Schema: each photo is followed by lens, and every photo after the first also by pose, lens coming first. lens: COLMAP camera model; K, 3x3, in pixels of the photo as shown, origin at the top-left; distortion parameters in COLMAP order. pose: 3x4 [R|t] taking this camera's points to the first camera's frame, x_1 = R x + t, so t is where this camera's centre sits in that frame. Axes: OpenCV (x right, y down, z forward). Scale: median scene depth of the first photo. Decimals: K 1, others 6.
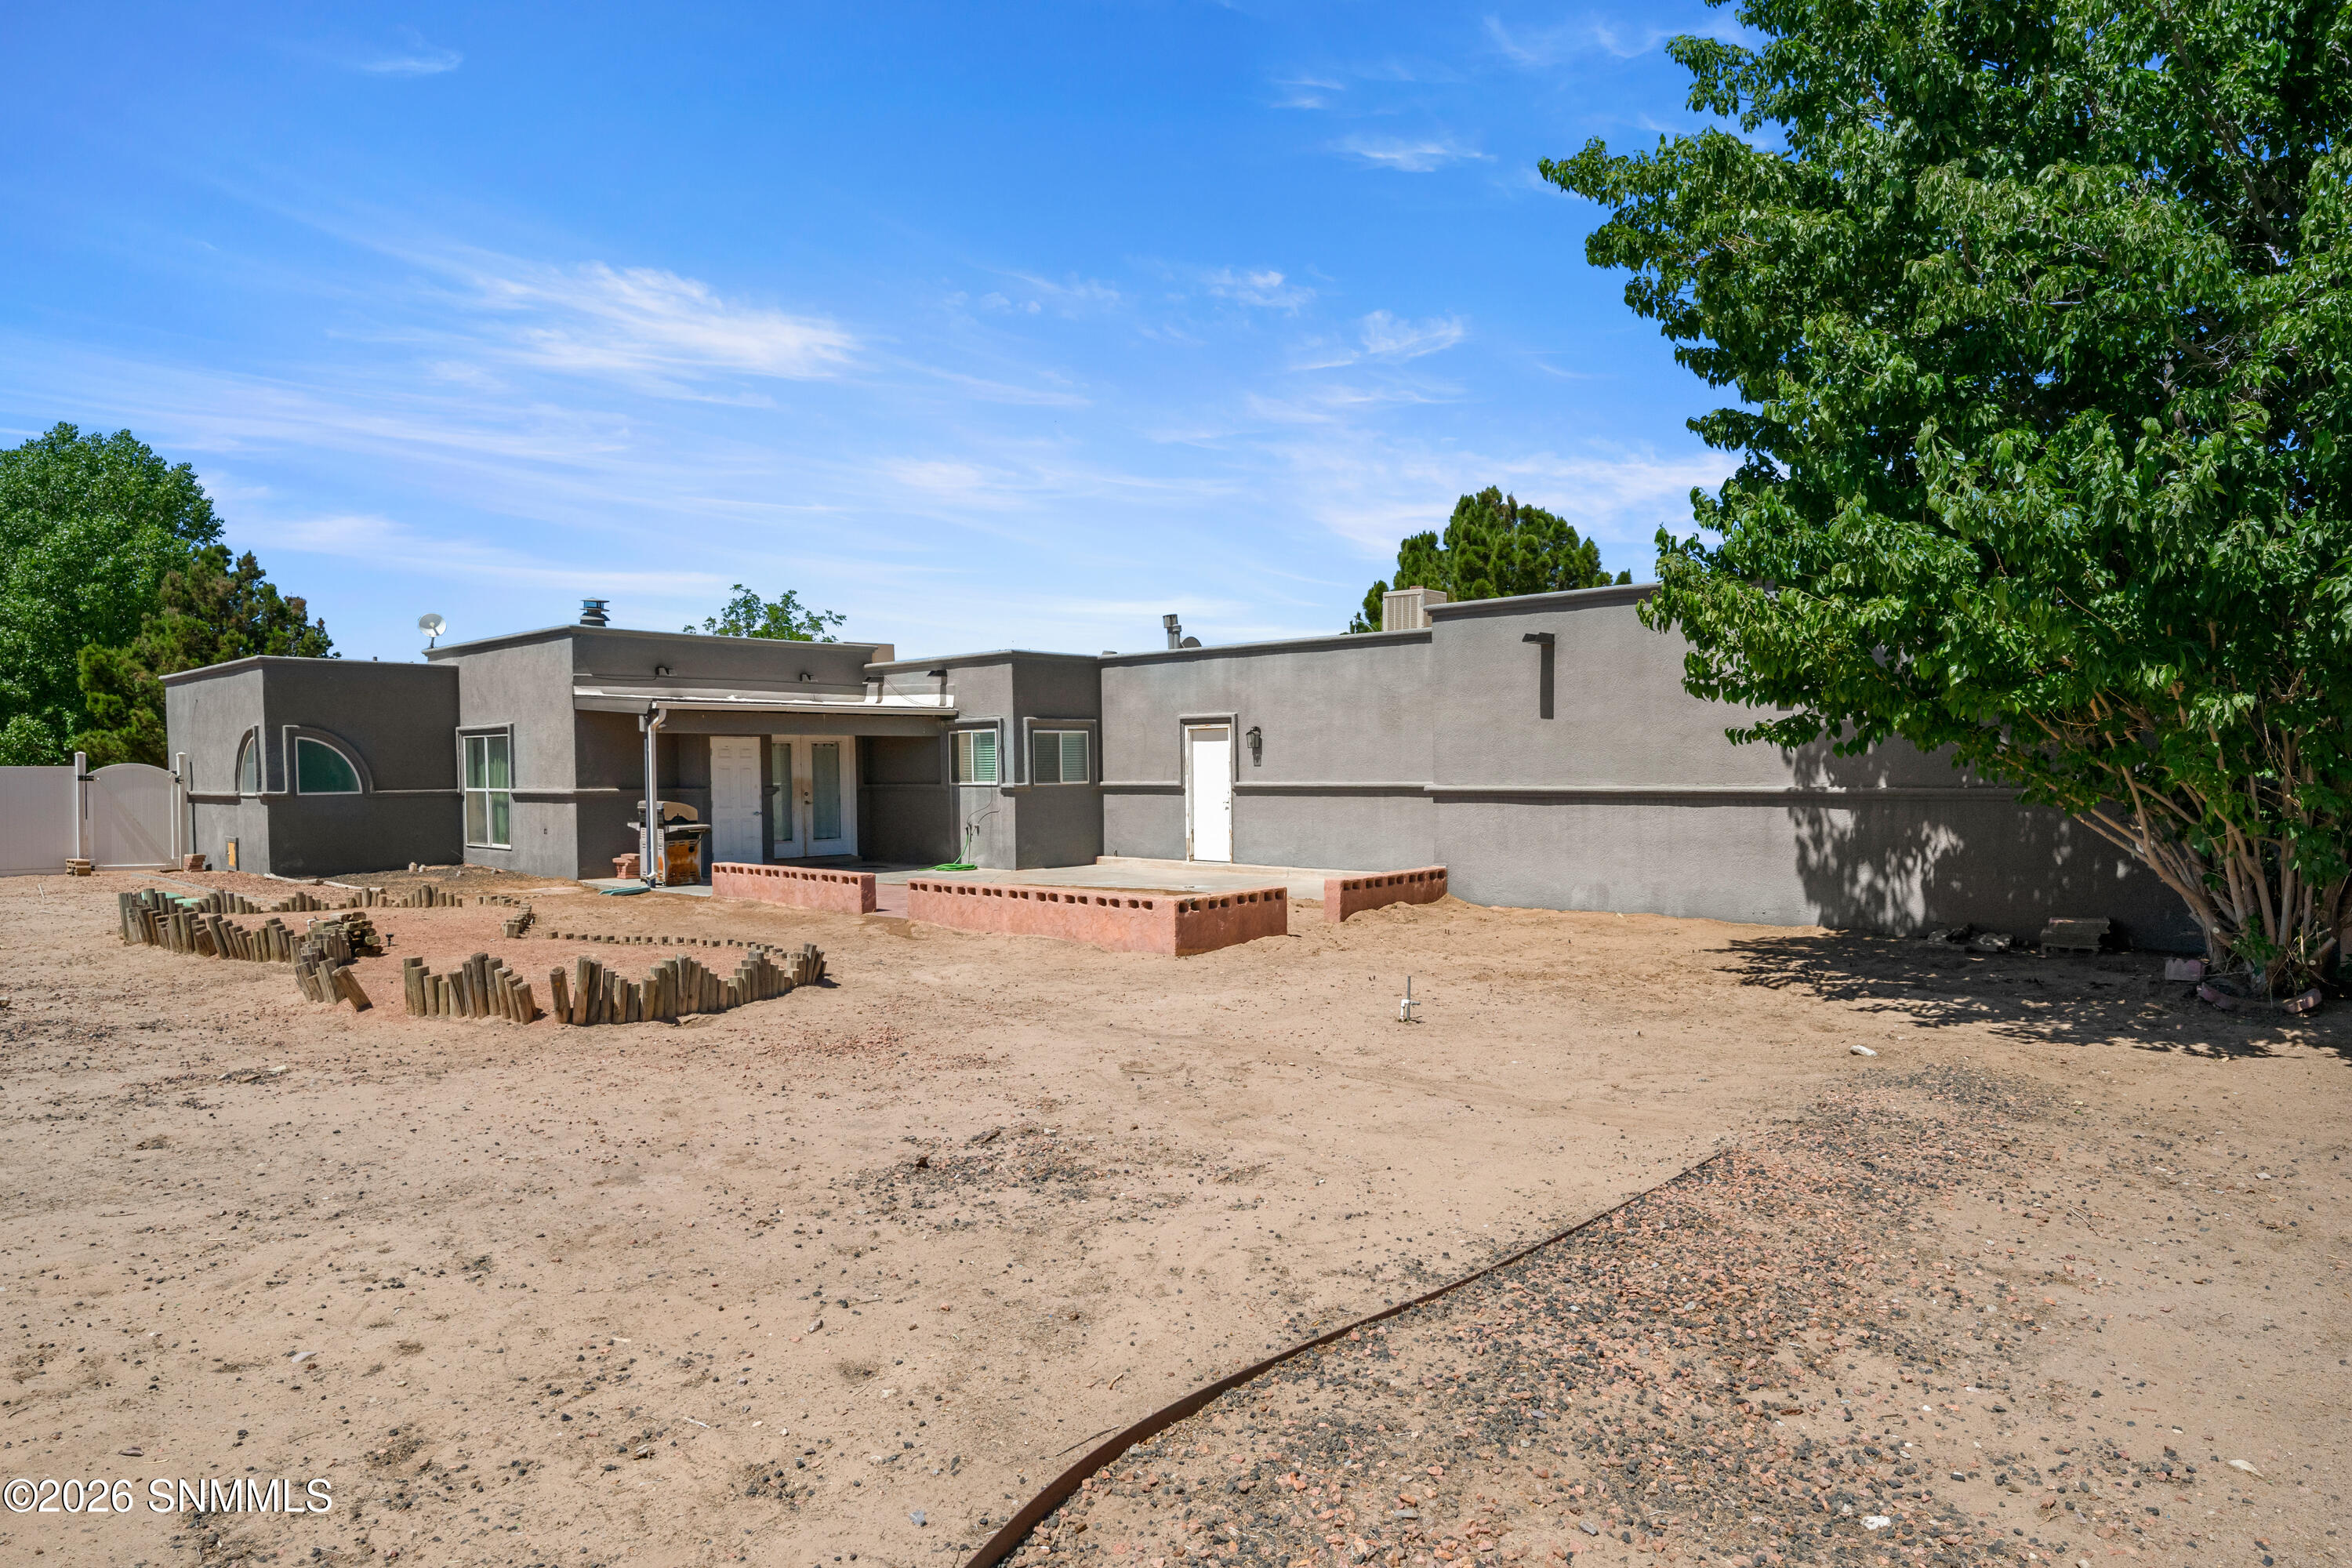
lens RADIAL K [[1420.2, 0, 1175.0], [0, 1420.2, 786.3], [0, 0, 1]] dist [0.004912, 0.002042]
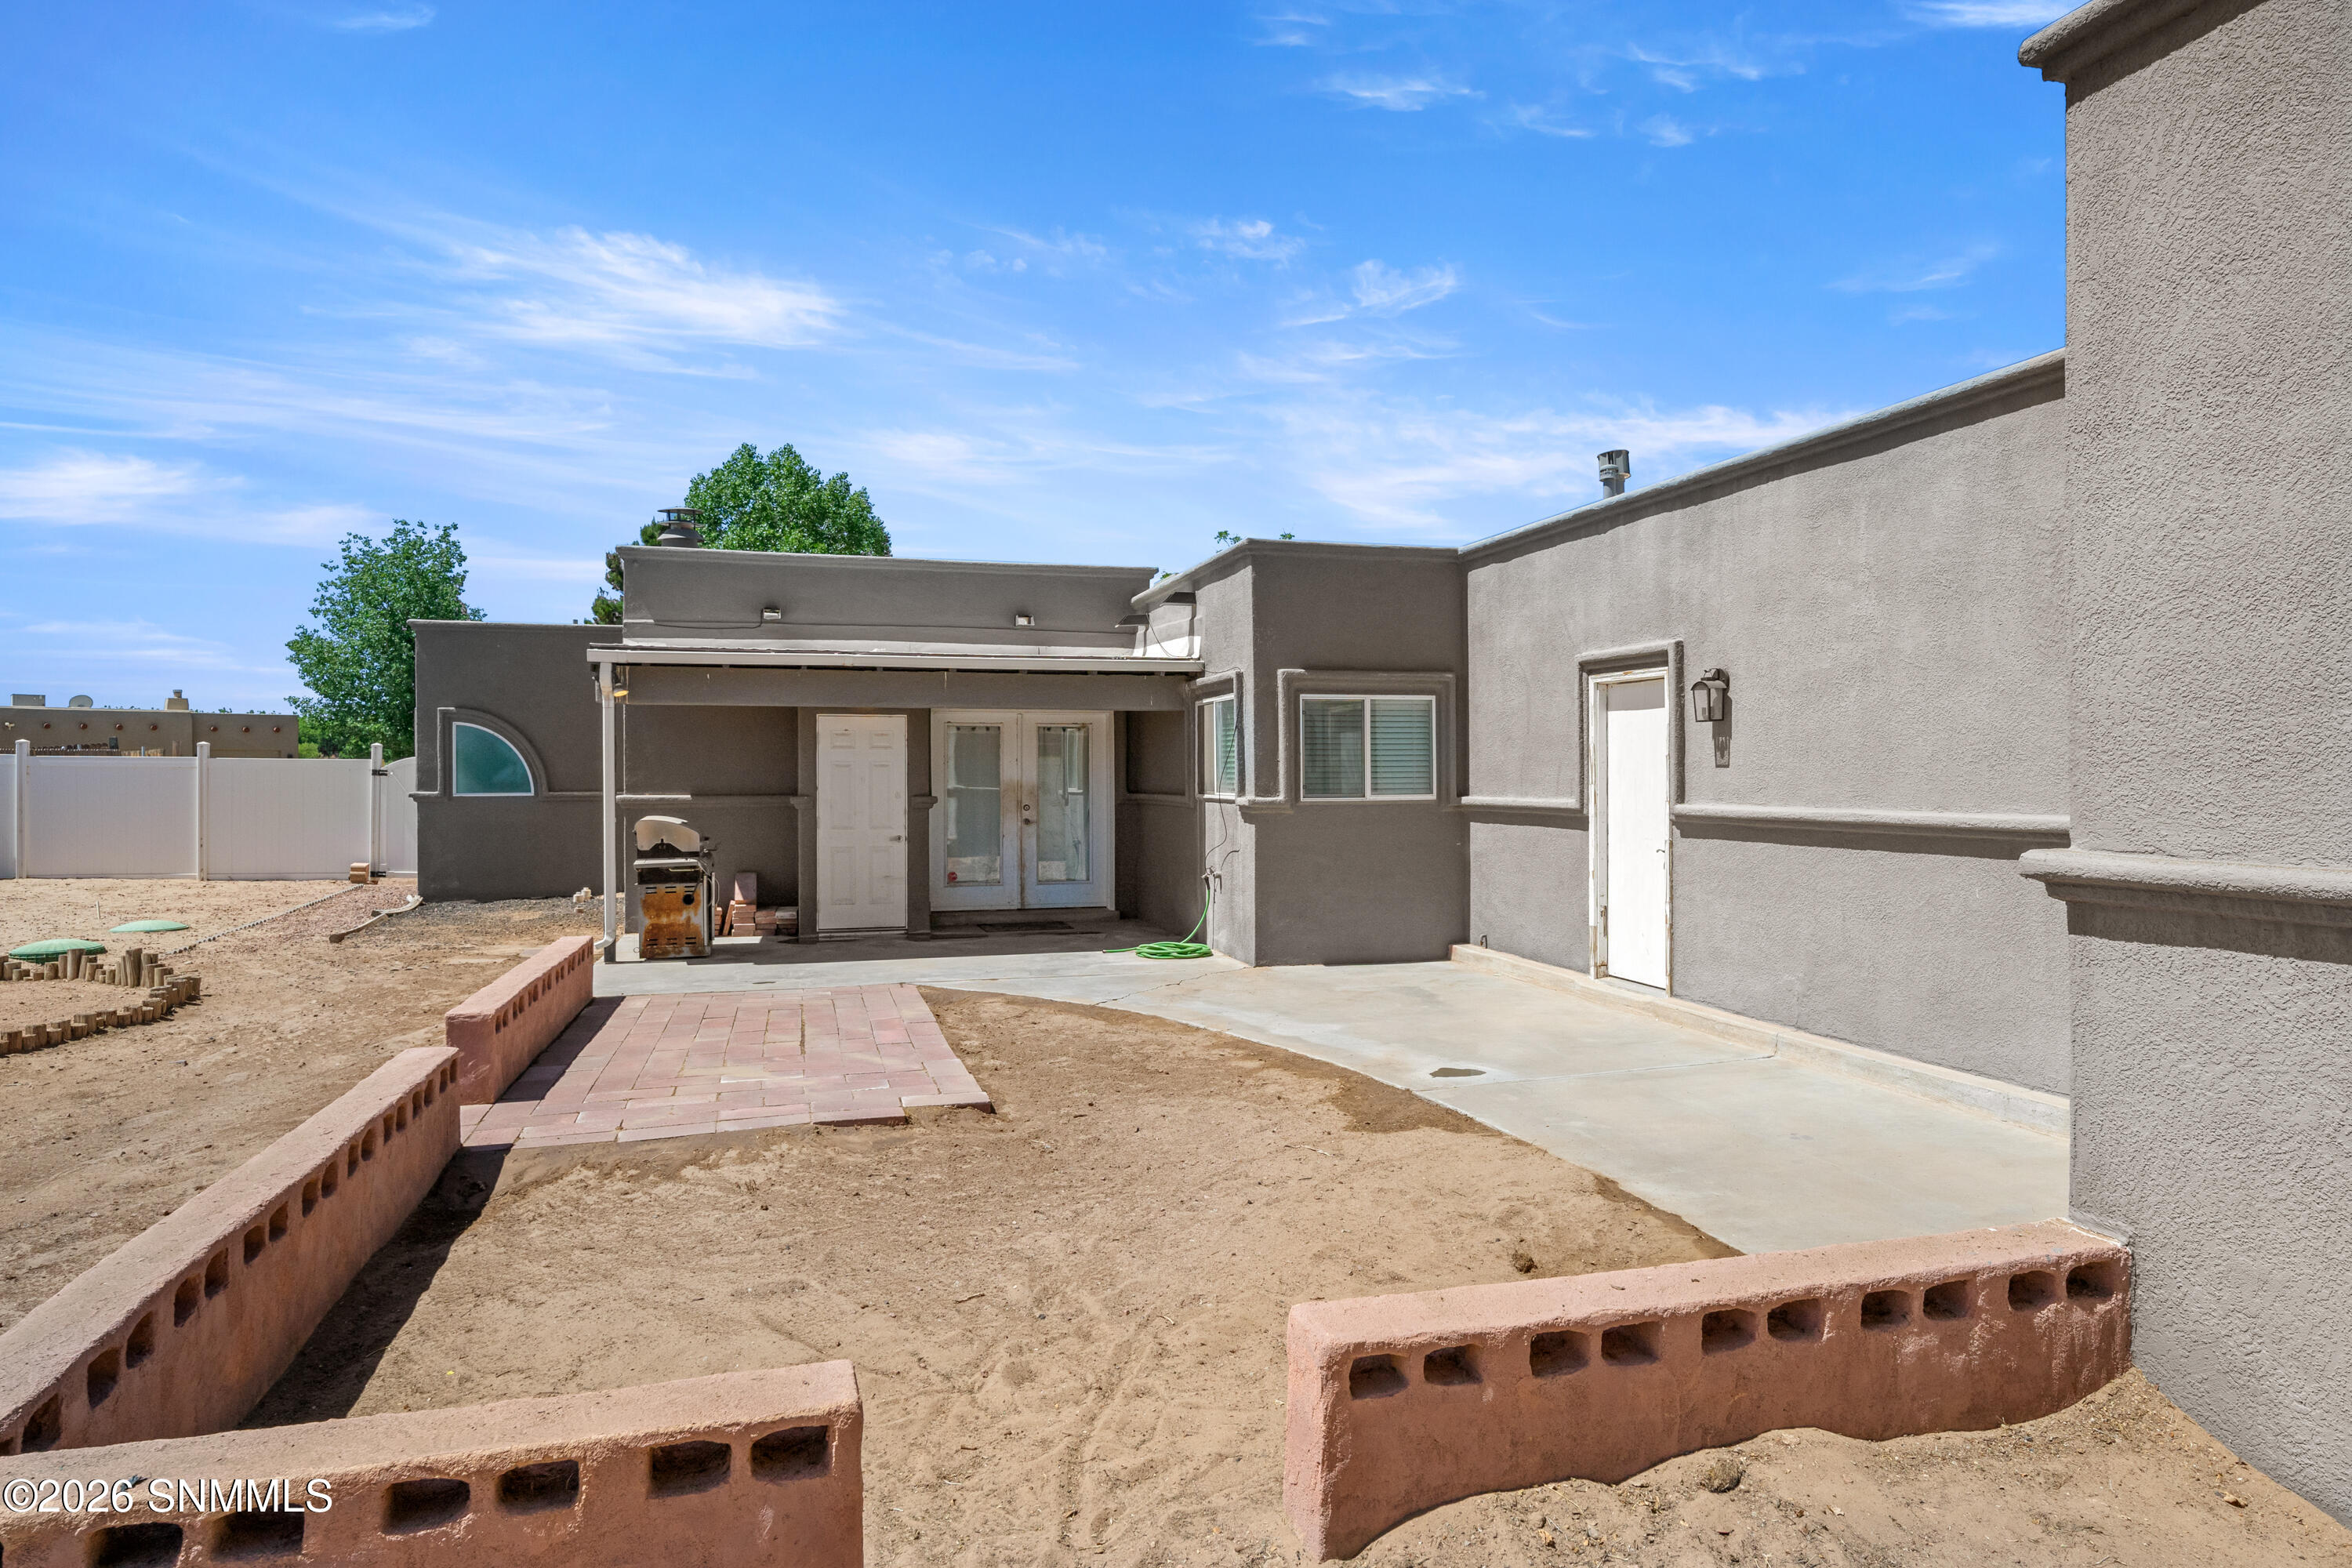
lens RADIAL K [[1420.2, 0, 1170.4], [0, 1420.2, 767.8], [0, 0, 1]] dist [0.004912, 0.002042]
pose [[0.847785, 0.006089, -0.530306, 0.132115], [-0.013991, 0.999843, -0.010887, -0.006675], [0.530156, 0.016649, 0.847736, 0.540681]]
